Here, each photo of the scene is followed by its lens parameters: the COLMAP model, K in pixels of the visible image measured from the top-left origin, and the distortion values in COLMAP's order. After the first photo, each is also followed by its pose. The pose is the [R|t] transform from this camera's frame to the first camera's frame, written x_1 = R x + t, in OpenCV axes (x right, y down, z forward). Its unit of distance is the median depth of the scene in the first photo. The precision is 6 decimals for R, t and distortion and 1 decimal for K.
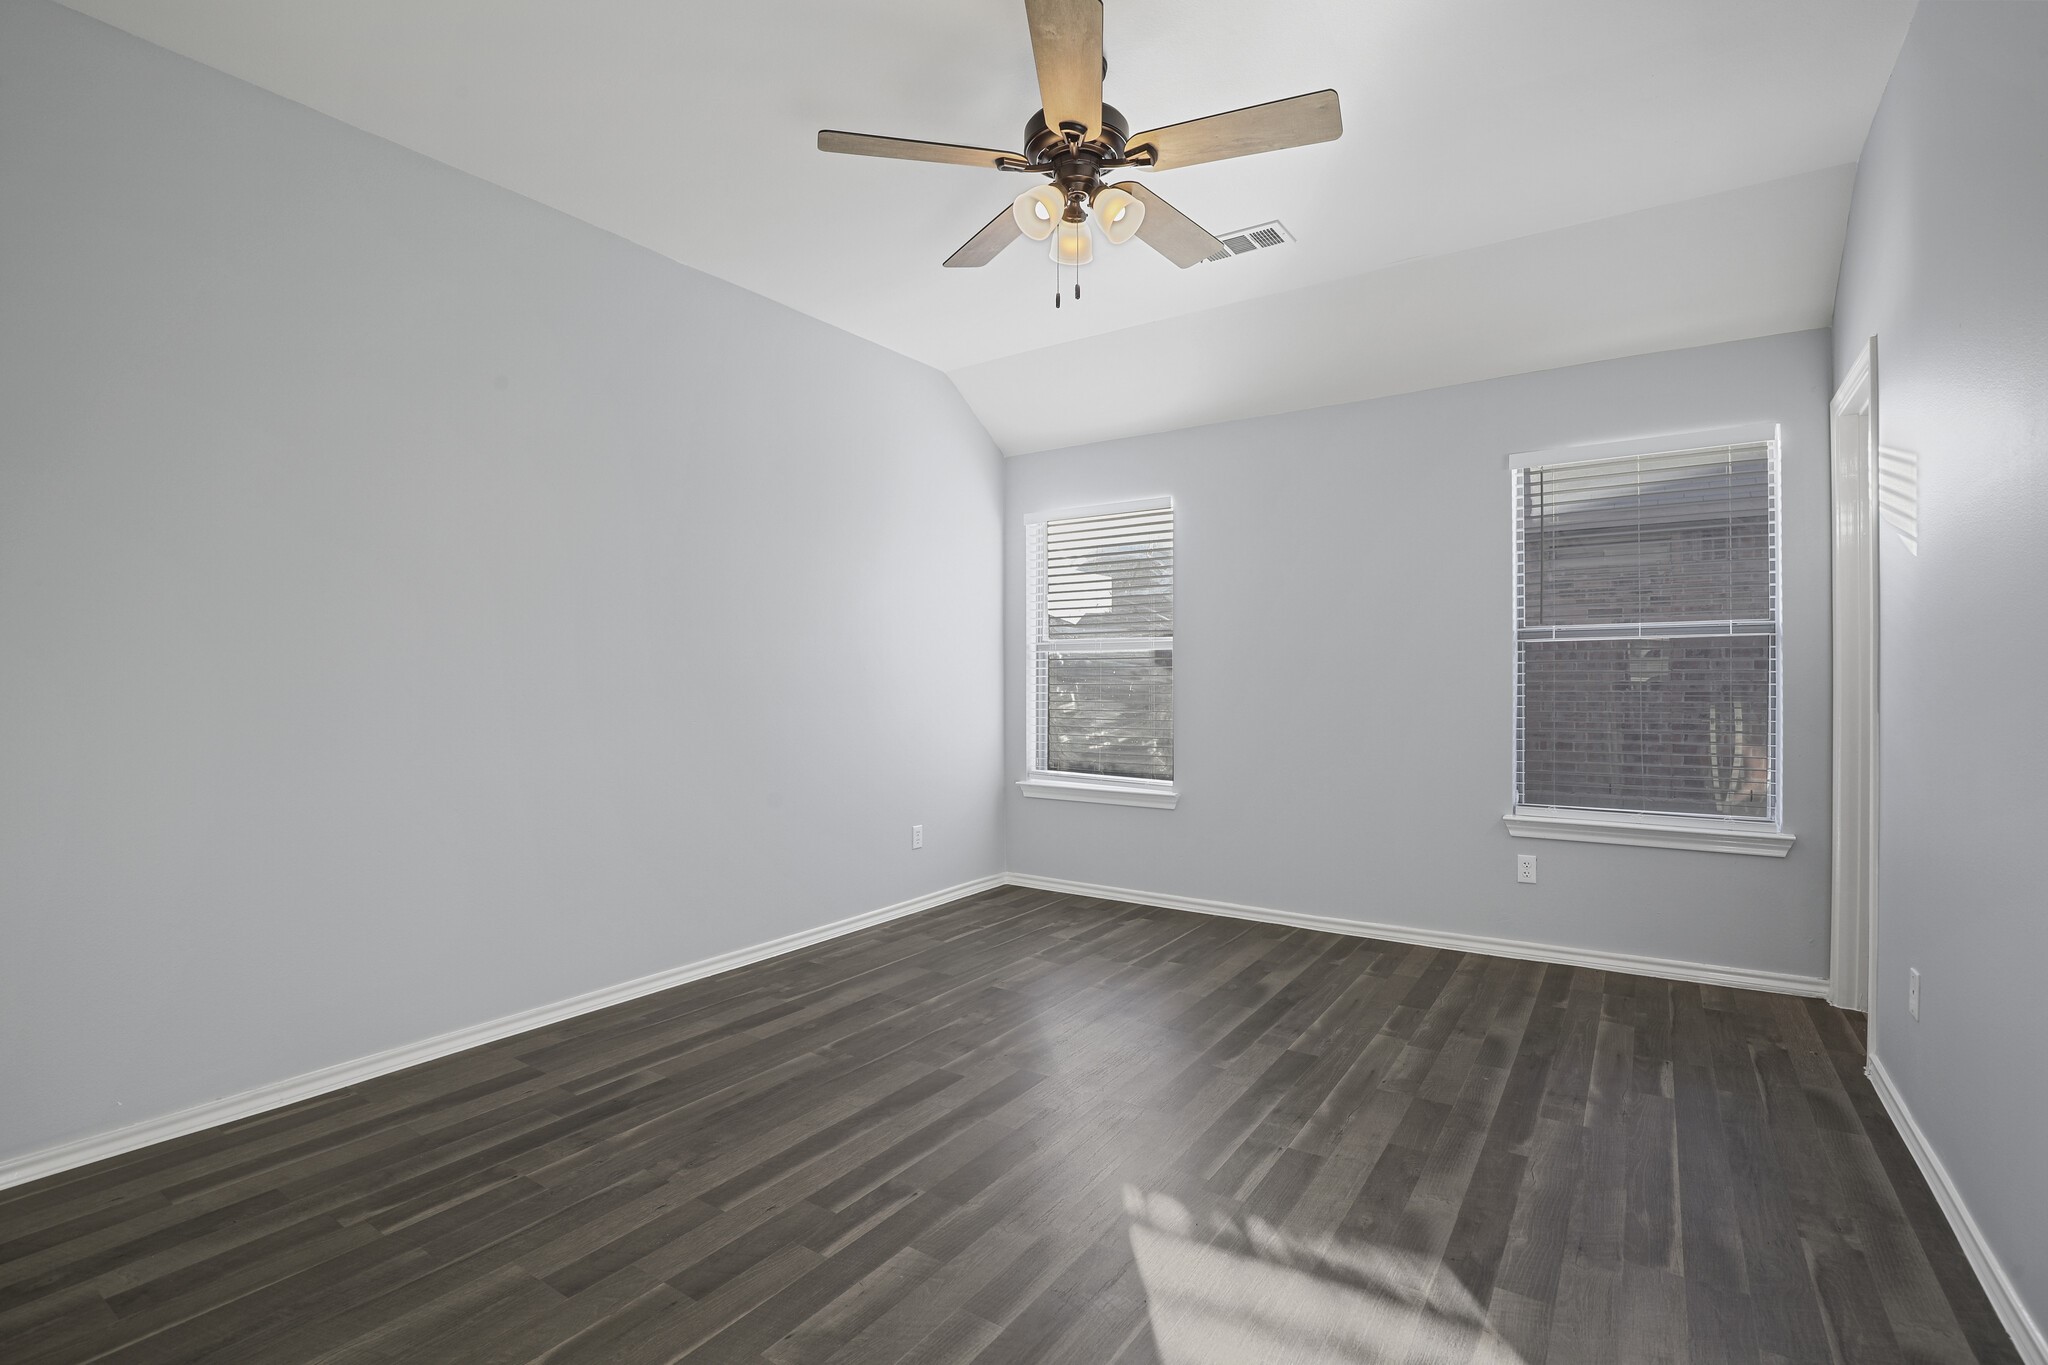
lens RADIAL K [[937.1, 0, 1030.9], [0, 937.1, 692.2], [0, 0, 1]] dist [-0.033333, 0.004161]
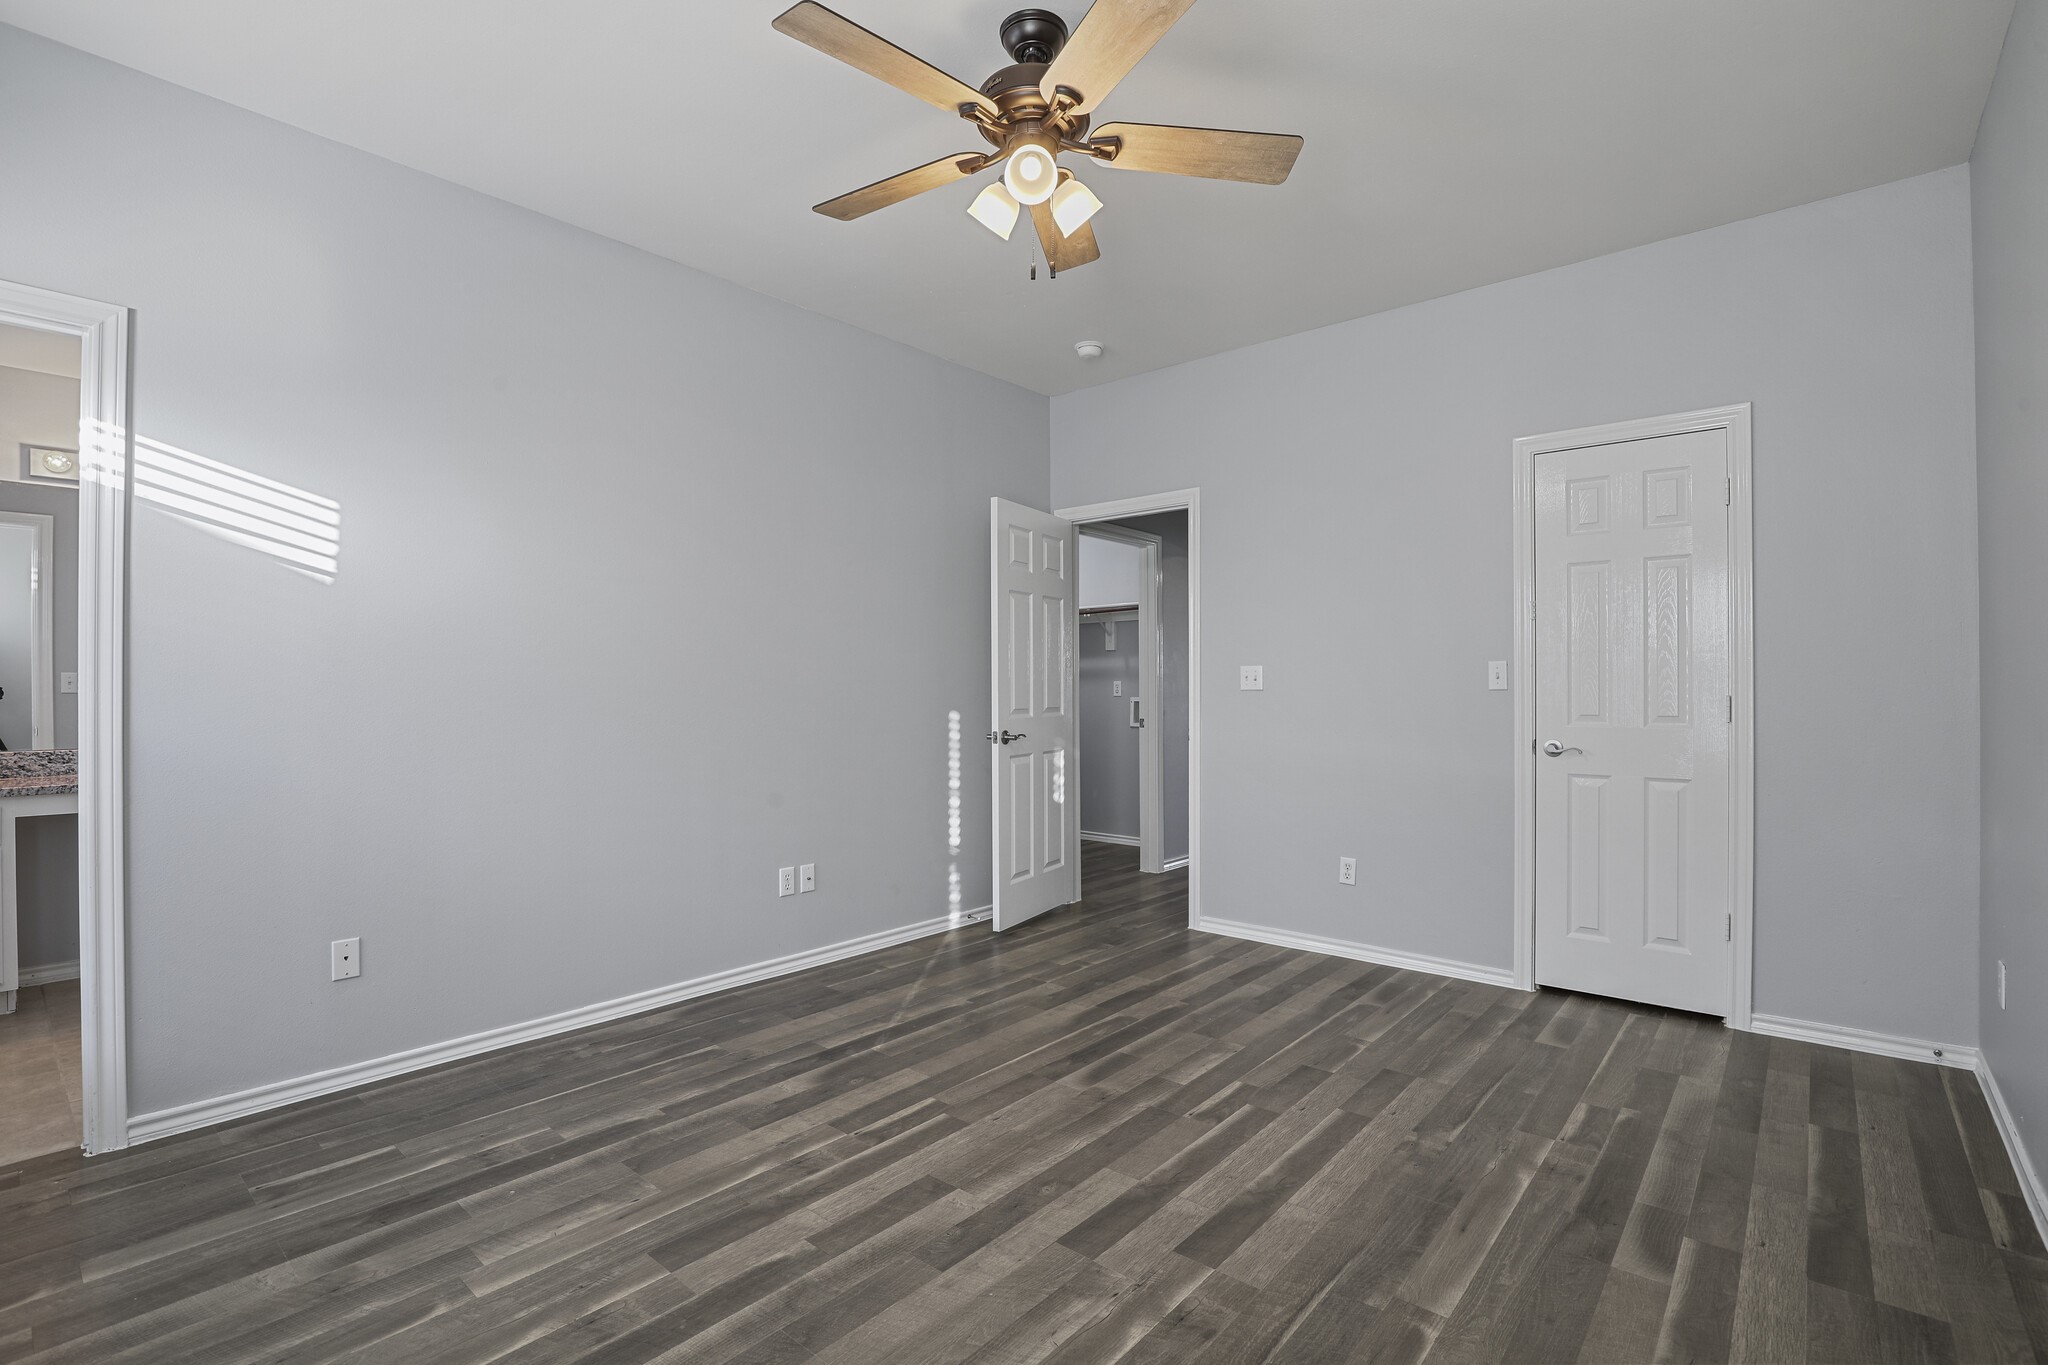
lens RADIAL K [[937.1, 0, 1030.9], [0, 937.1, 692.2], [0, 0, 1]] dist [-0.033333, 0.004161]
pose [[-0.993063, 0.005354, 0.117461, -0.054078], [0.006709, 0.999915, 0.011140, -0.022472], [-0.117391, 0.011850, -0.993015, 1.912736]]
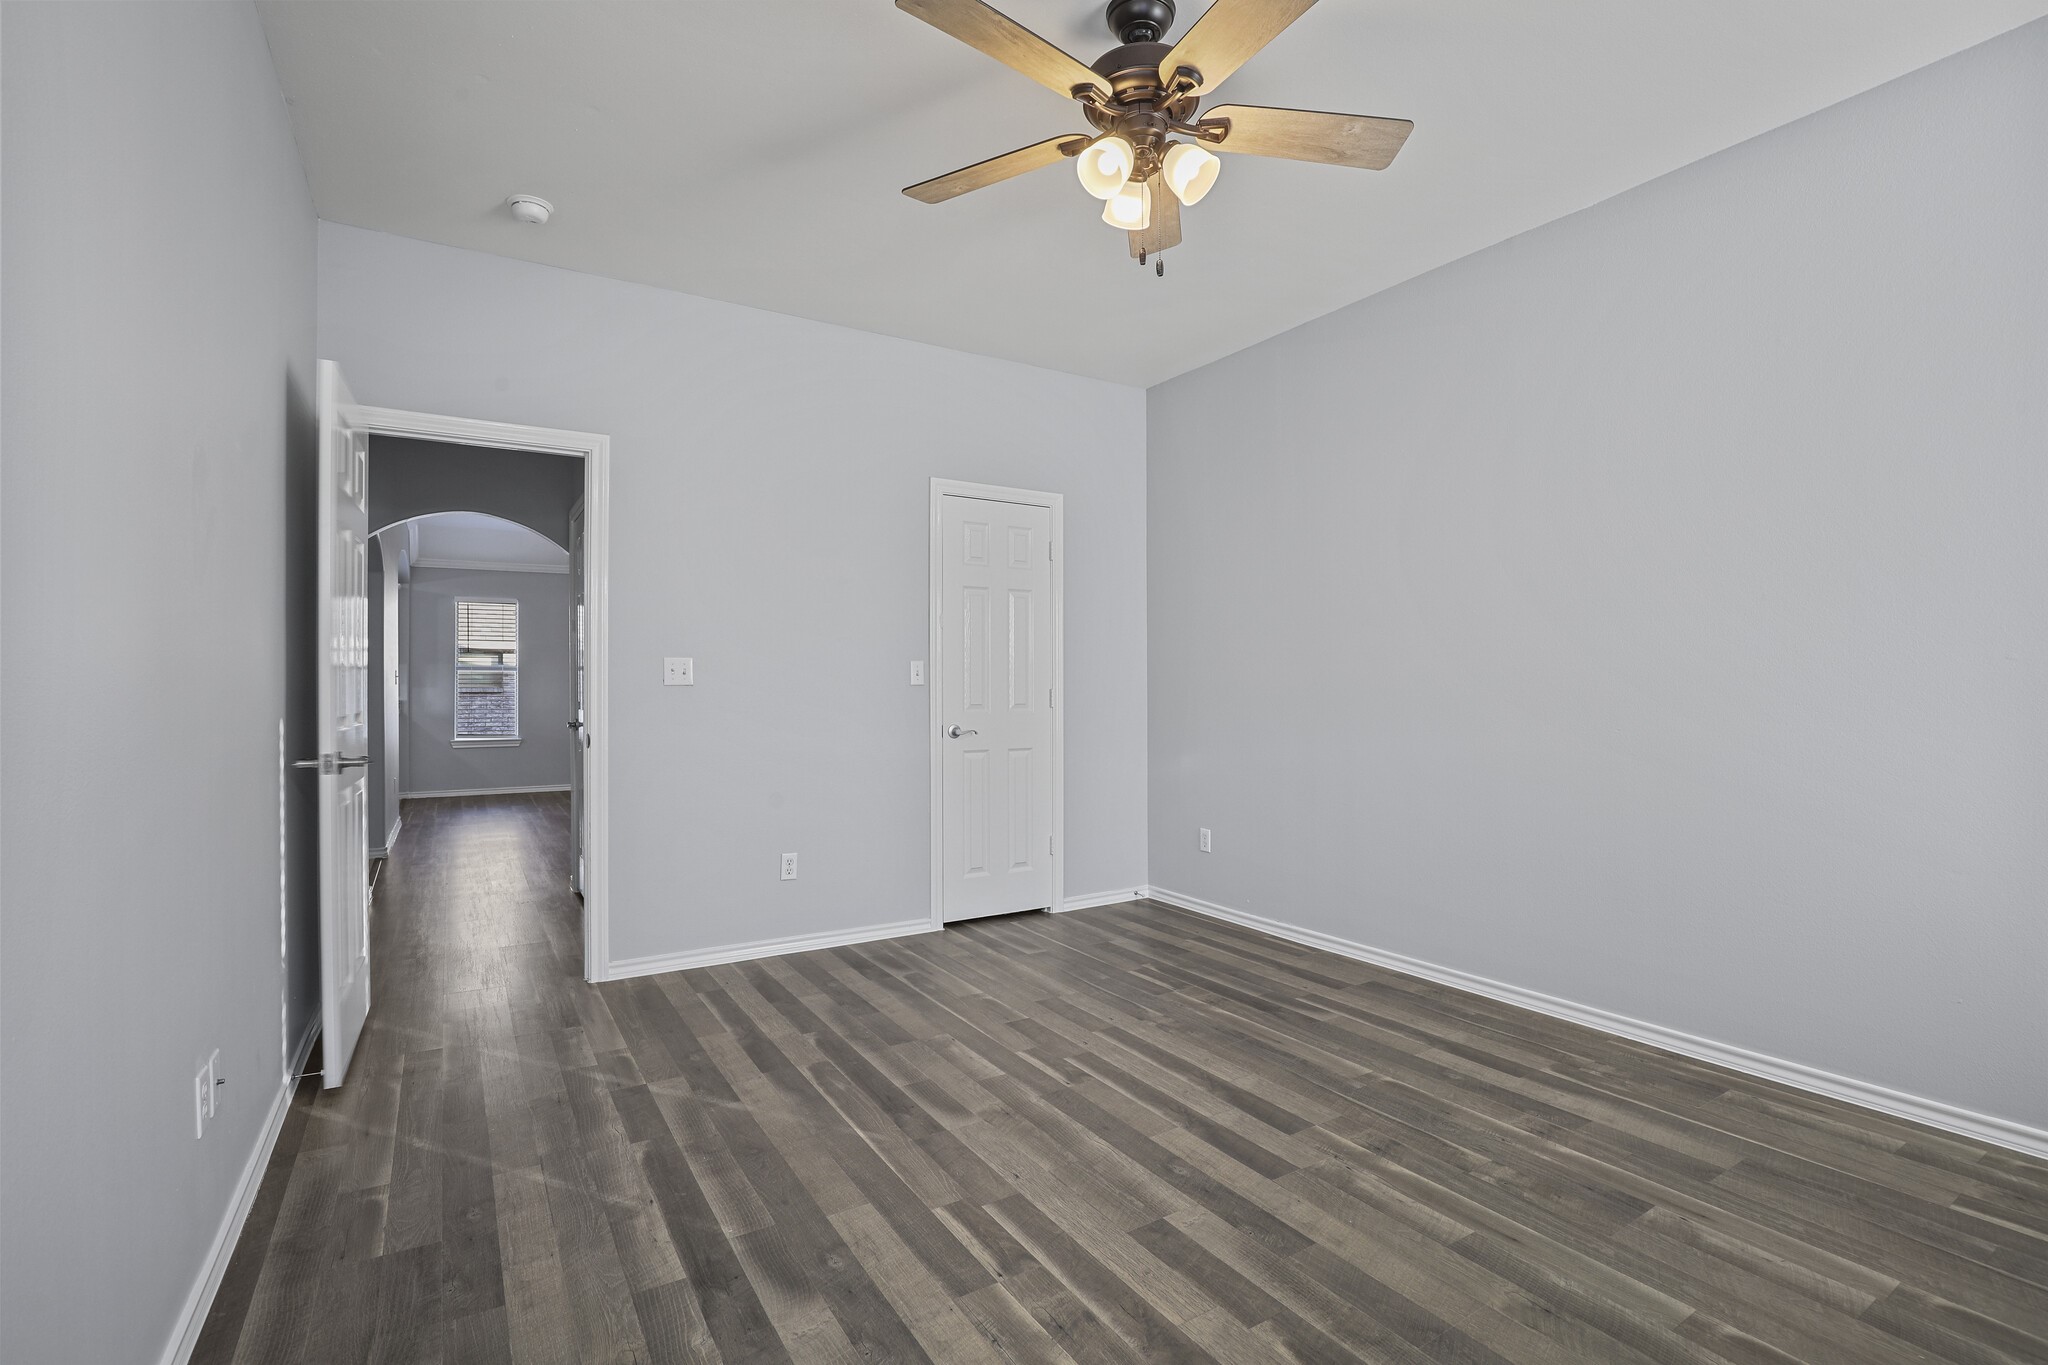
lens RADIAL K [[937.1, 0, 1030.9], [0, 937.1, 692.2], [0, 0, 1]] dist [-0.033333, 0.004161]
pose [[-0.405480, 0.010716, -0.914041, 0.921274], [-0.005035, 0.999890, 0.013957, -0.016889], [0.914090, 0.010262, -0.405382, 1.264604]]
